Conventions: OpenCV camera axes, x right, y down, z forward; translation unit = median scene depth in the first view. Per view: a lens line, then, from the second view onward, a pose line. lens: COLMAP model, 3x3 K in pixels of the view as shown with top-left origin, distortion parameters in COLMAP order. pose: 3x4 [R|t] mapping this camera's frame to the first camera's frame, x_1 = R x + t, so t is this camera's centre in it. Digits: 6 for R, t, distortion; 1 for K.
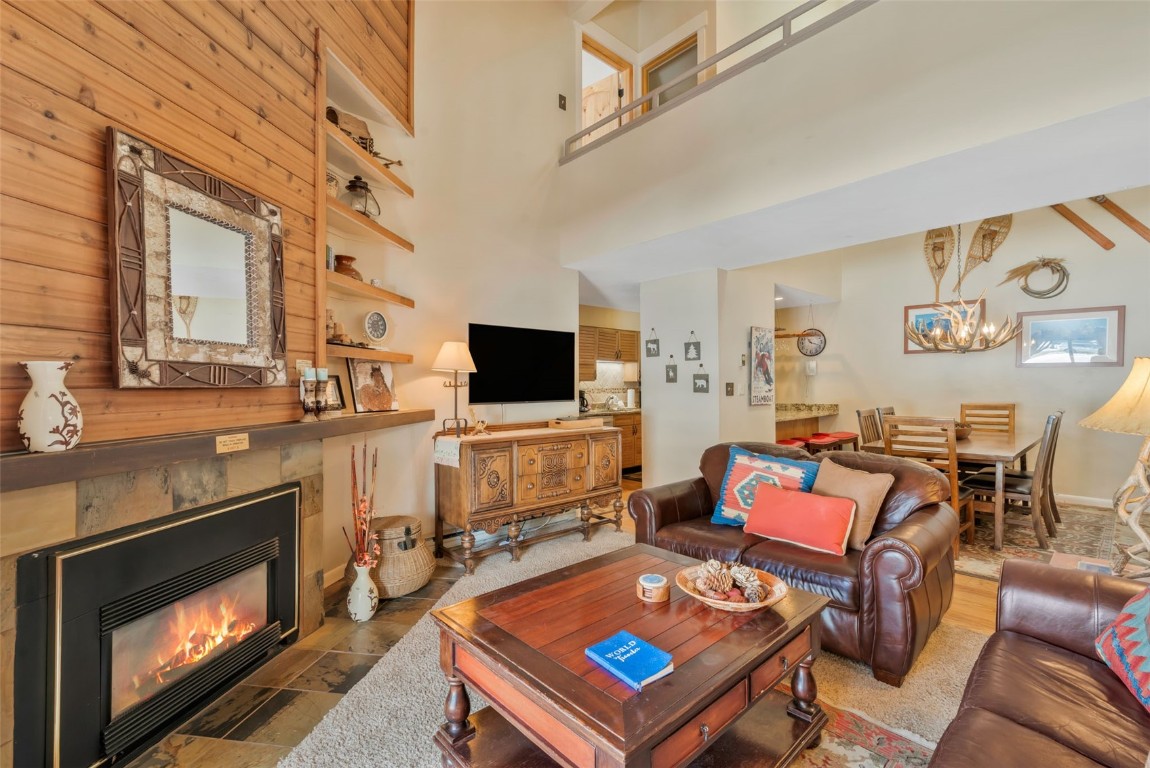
lens RADIAL K [[491.3, 0, 577.6], [0, 491.3, 382.4], [0, 0, 1]] dist [0.000011, 0.000119]
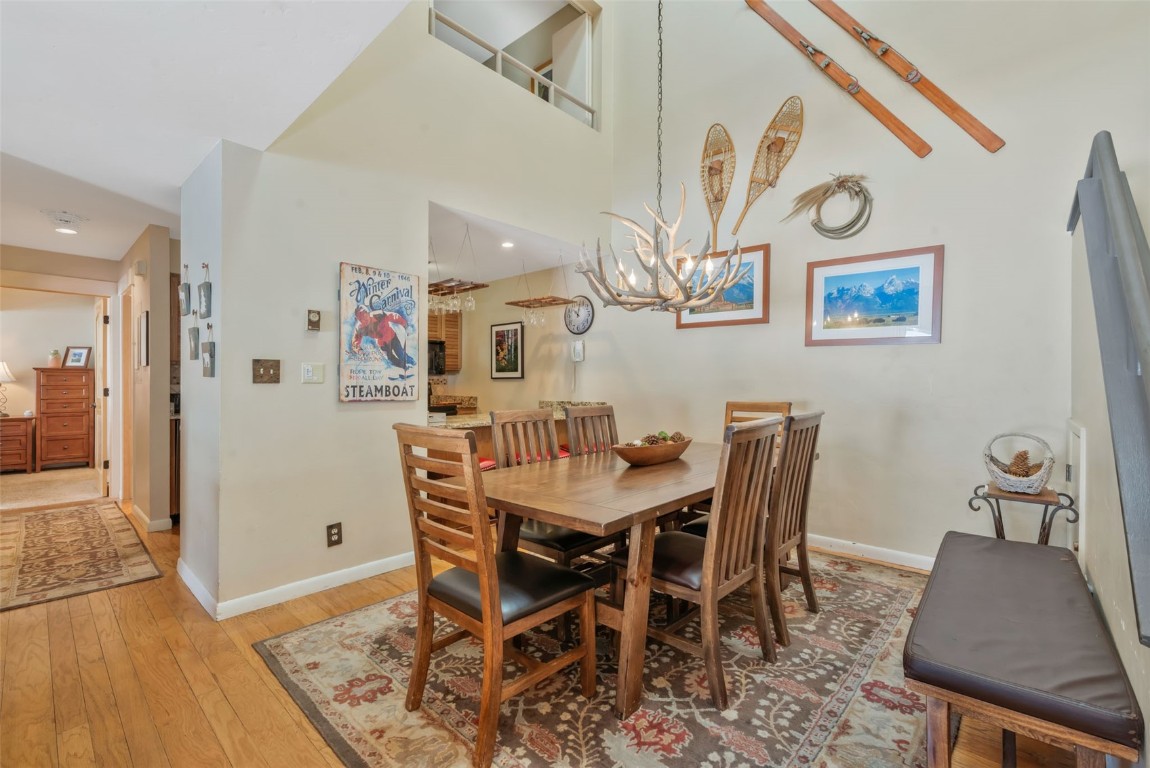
lens RADIAL K [[495.9, 0, 585.4], [0, 495.9, 384.1], [0, 0, 1]] dist [-0.001680, -0.000002]
pose [[0.995720, 0.009776, 0.091901, 0.544121], [-0.010063, 0.999946, 0.002661, 0.020422], [-0.091870, -0.003574, 0.995765, 0.373302]]
